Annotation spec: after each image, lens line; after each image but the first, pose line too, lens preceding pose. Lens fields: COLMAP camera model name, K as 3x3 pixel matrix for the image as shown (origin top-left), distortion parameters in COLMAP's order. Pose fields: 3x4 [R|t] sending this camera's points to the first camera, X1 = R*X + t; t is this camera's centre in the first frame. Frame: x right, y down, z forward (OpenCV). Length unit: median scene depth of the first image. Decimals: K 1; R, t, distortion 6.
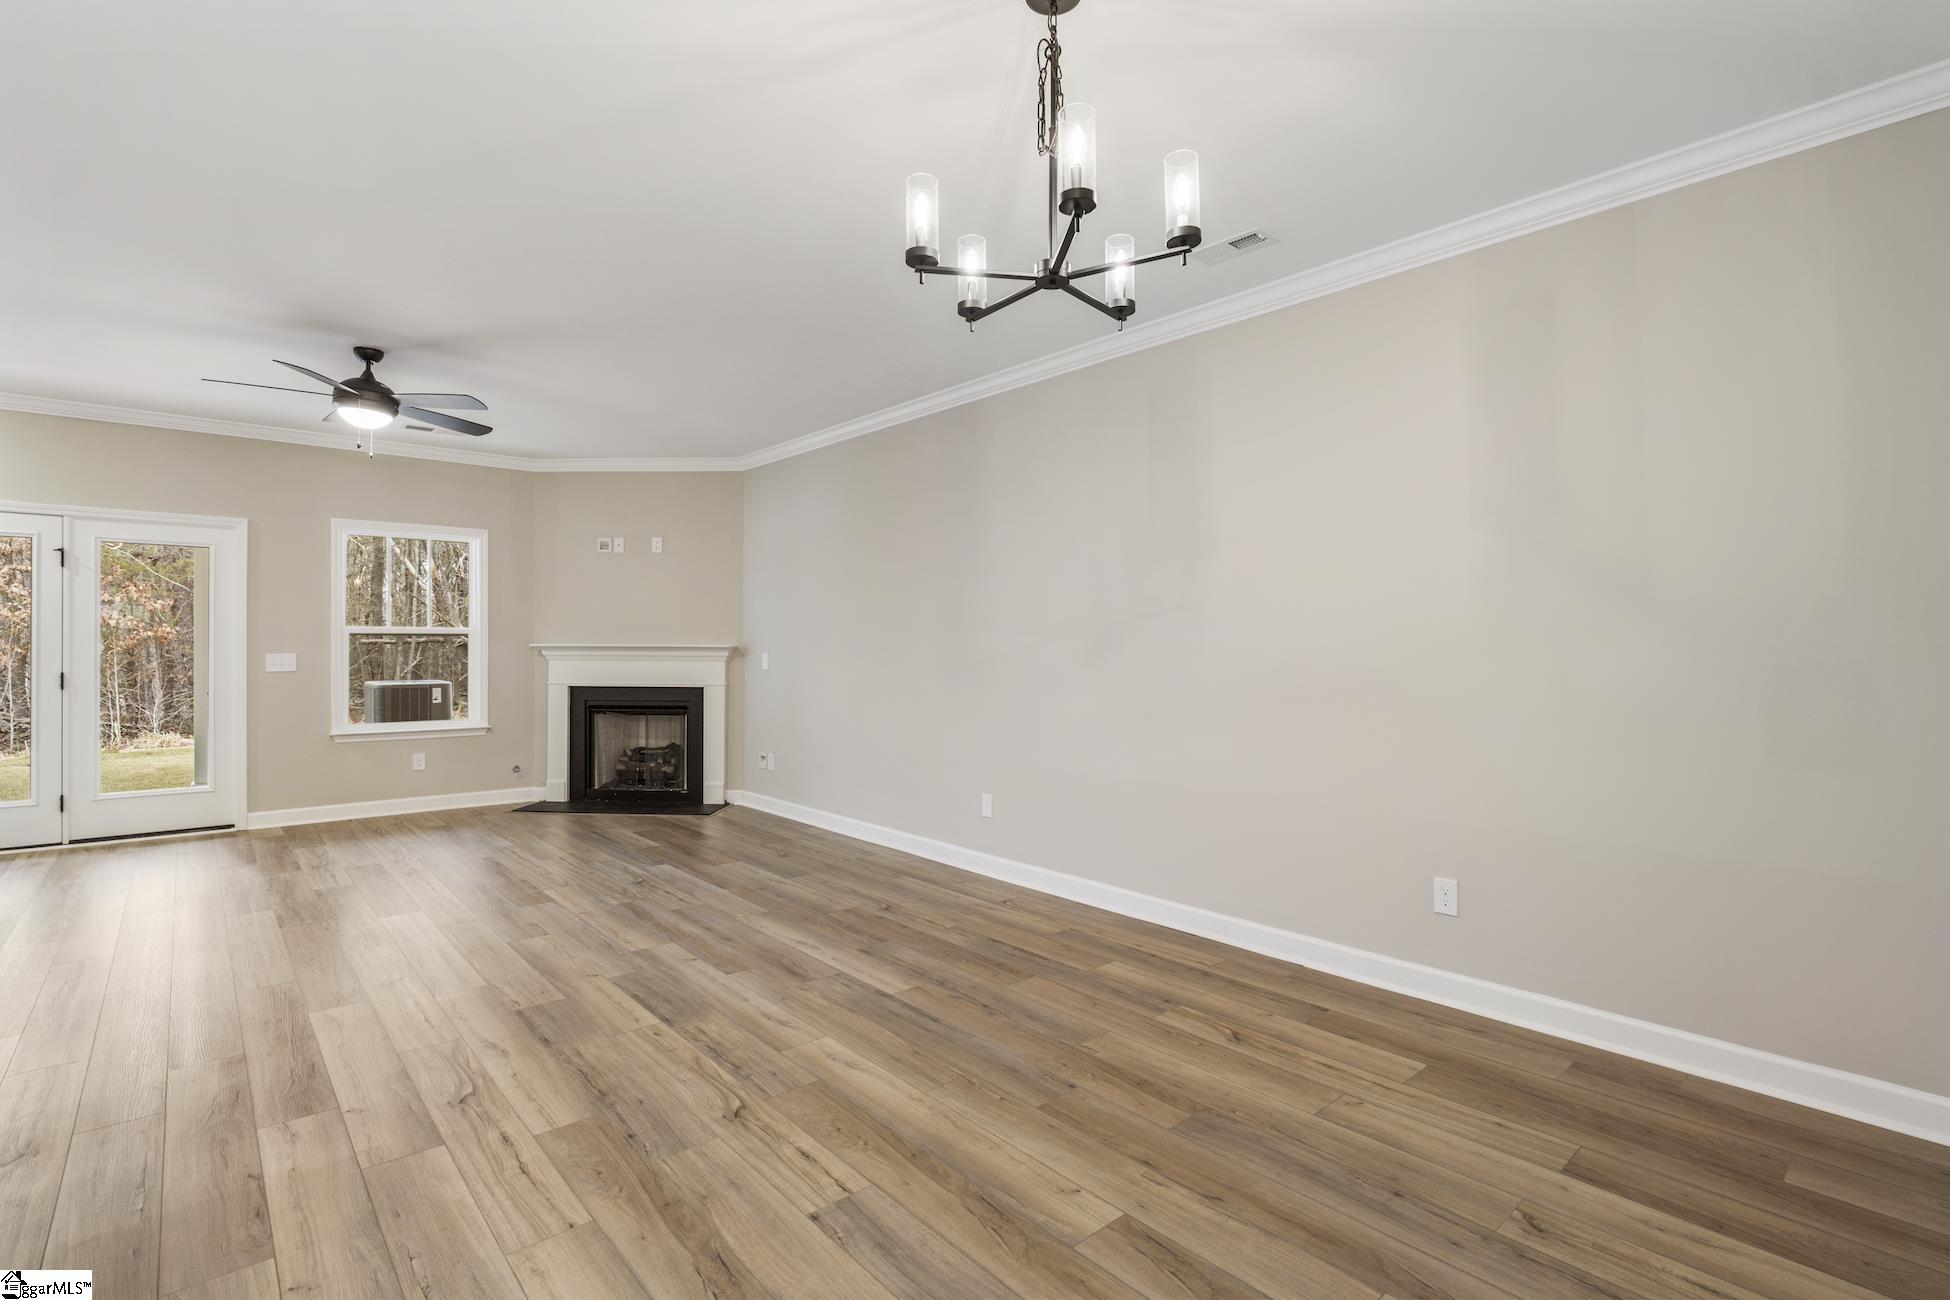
lens RADIAL K [[897.4, 0, 978.0], [0, 897.4, 655.5], [0, 0, 1]] dist [-0.012489, -0.001118]
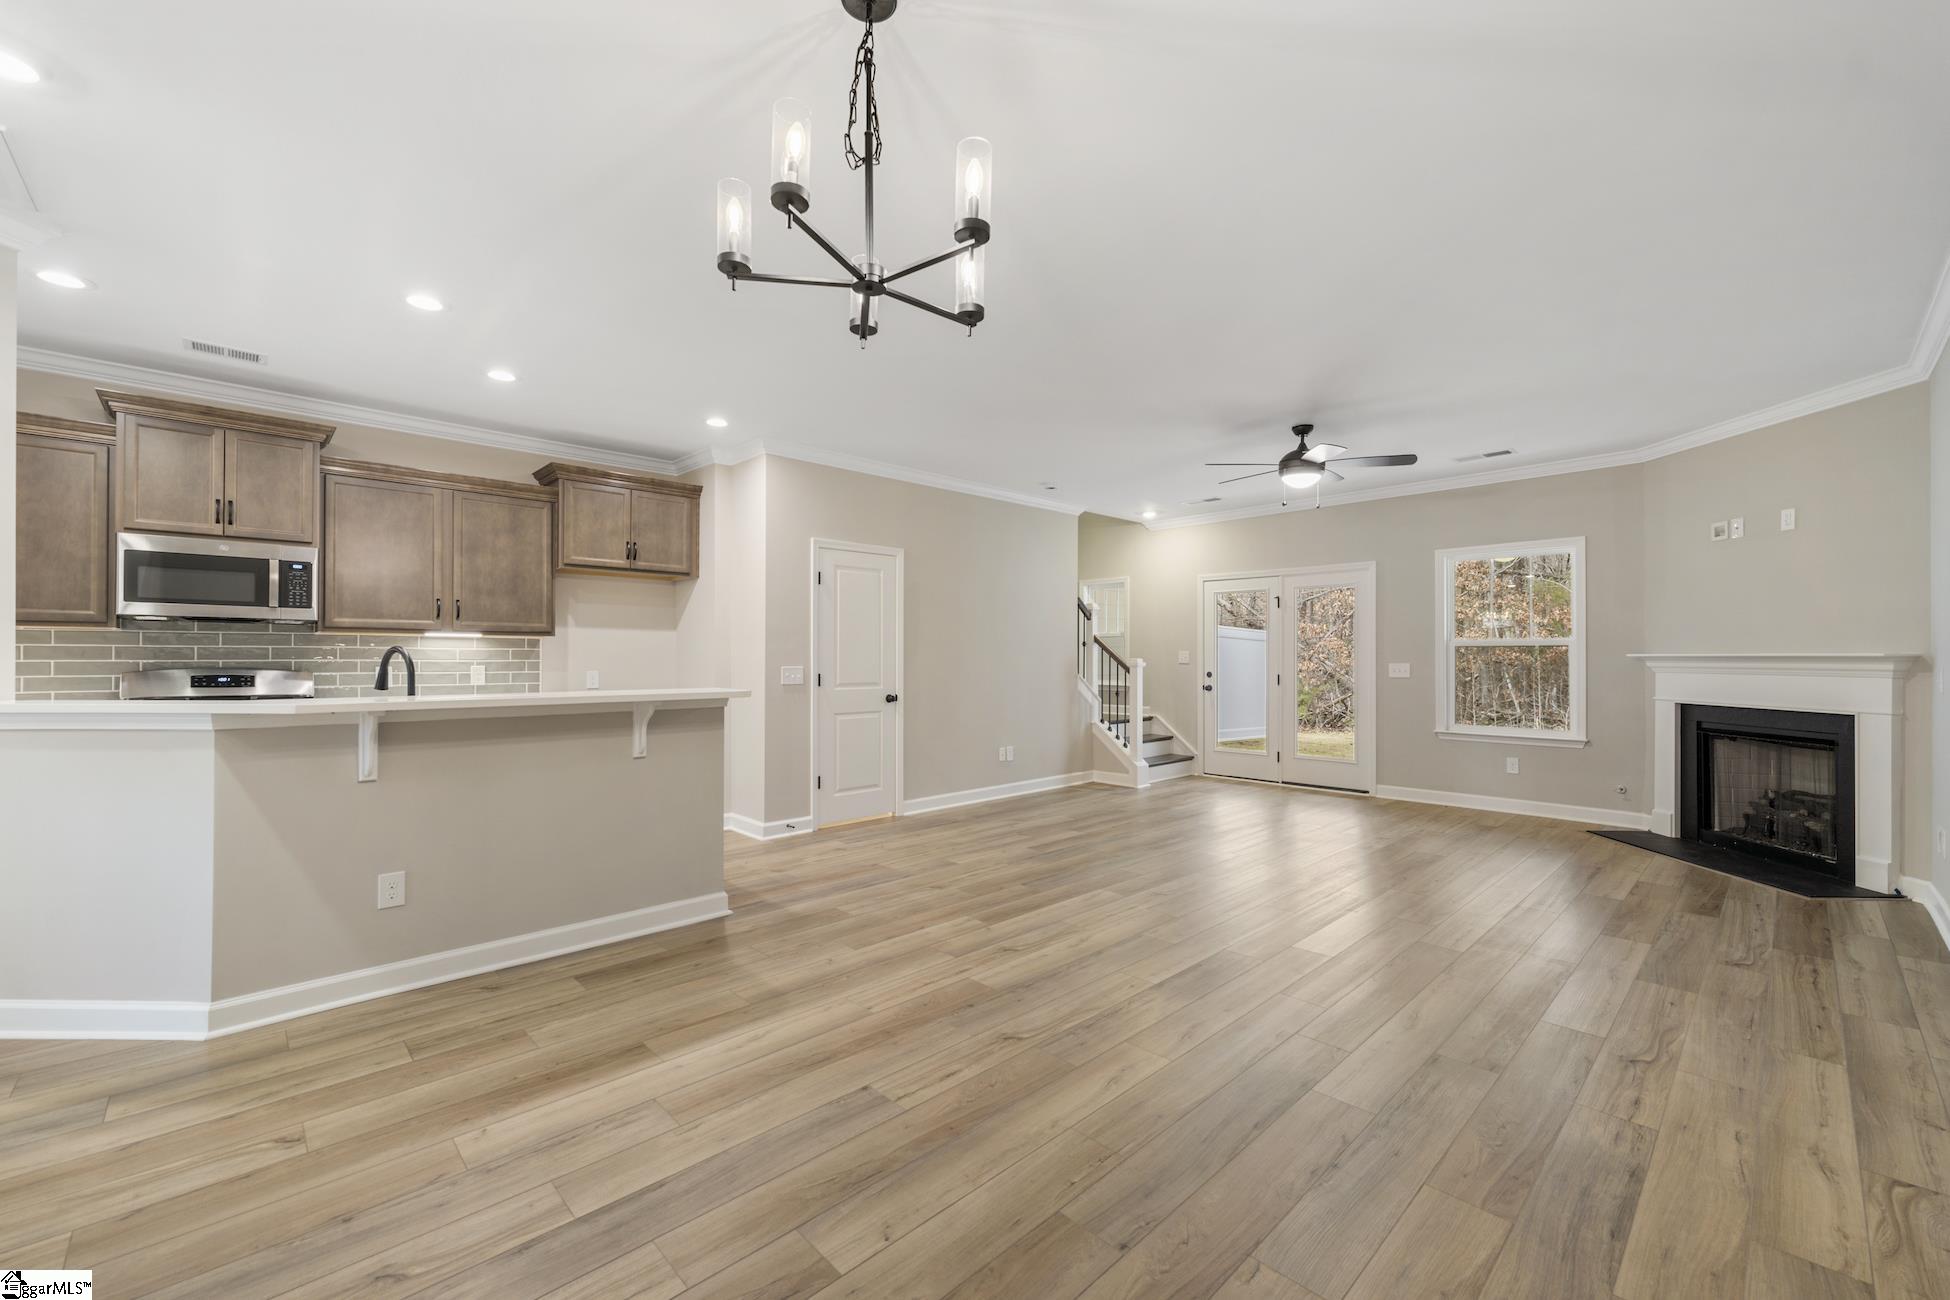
lens RADIAL K [[787.0, 0, 971.6], [0, 787.0, 652.2], [0, 0, 1]] dist [-0.001360, 0.000698]
pose [[0.036446, -0.011478, -0.999270, 0.425994], [-0.008720, 0.999892, -0.011803, 0.000756], [0.999298, 0.009144, 0.036342, 0.479695]]
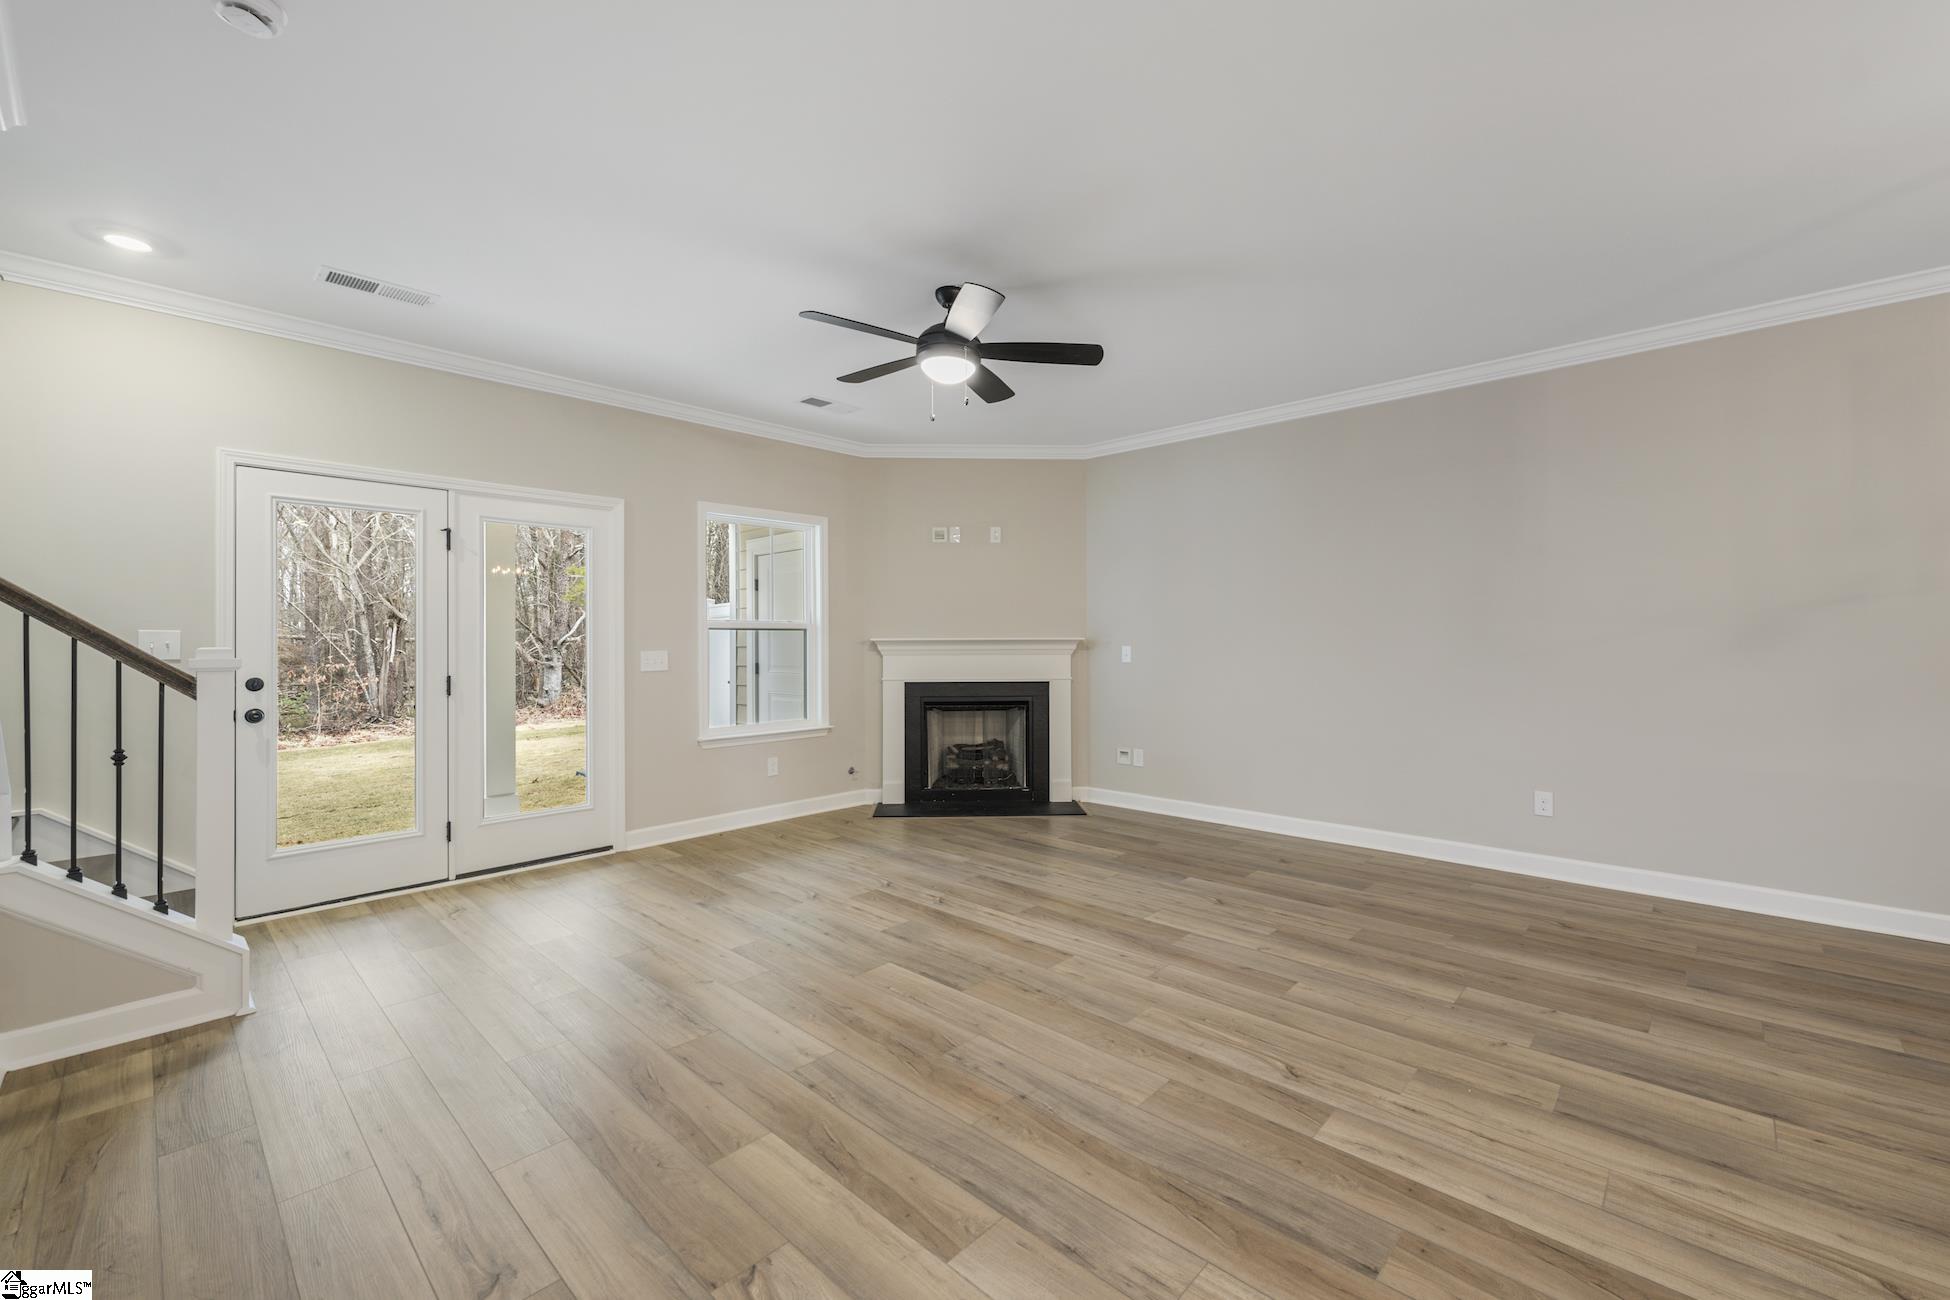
lens RADIAL K [[787.0, 0, 976.7], [0, 787.0, 644.1], [0, 0, 1]] dist [-0.001360, 0.000698]
pose [[0.996095, -0.009666, 0.087758, -0.723903], [0.010145, 0.999936, -0.005010, -0.002581], [-0.087704, 0.005881, 0.996129, 0.252109]]
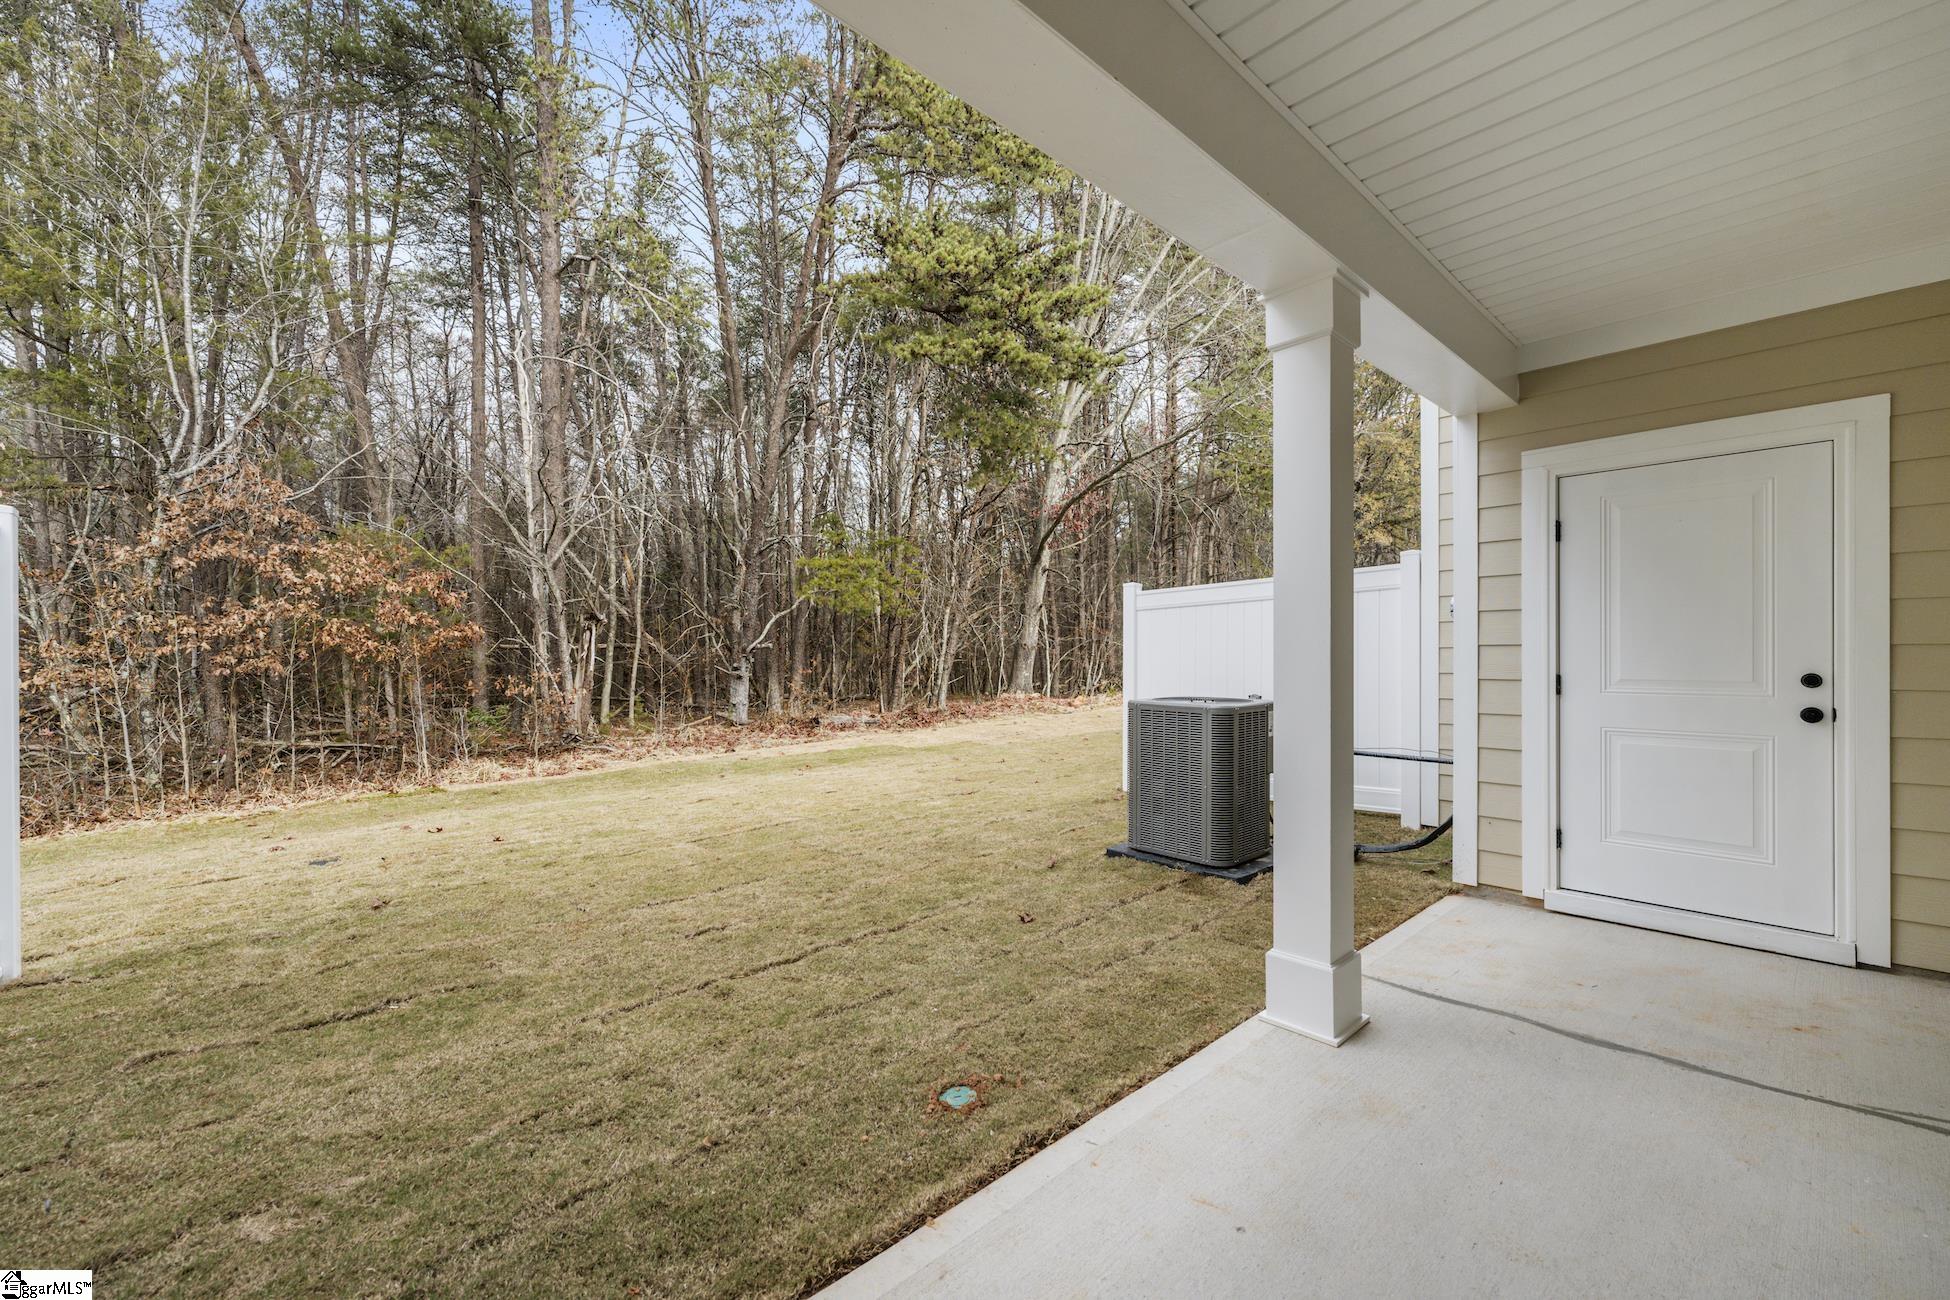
lens RADIAL K [[787.0, 0, 974.3], [0, 787.0, 653.7], [0, 0, 1]] dist [-0.001360, 0.000698]
pose [[0.999825, -0.006104, 0.017666, -0.932256], [0.006241, 0.999951, -0.007677, -0.001756], [-0.017618, 0.007786, 0.999814, 0.419873]]
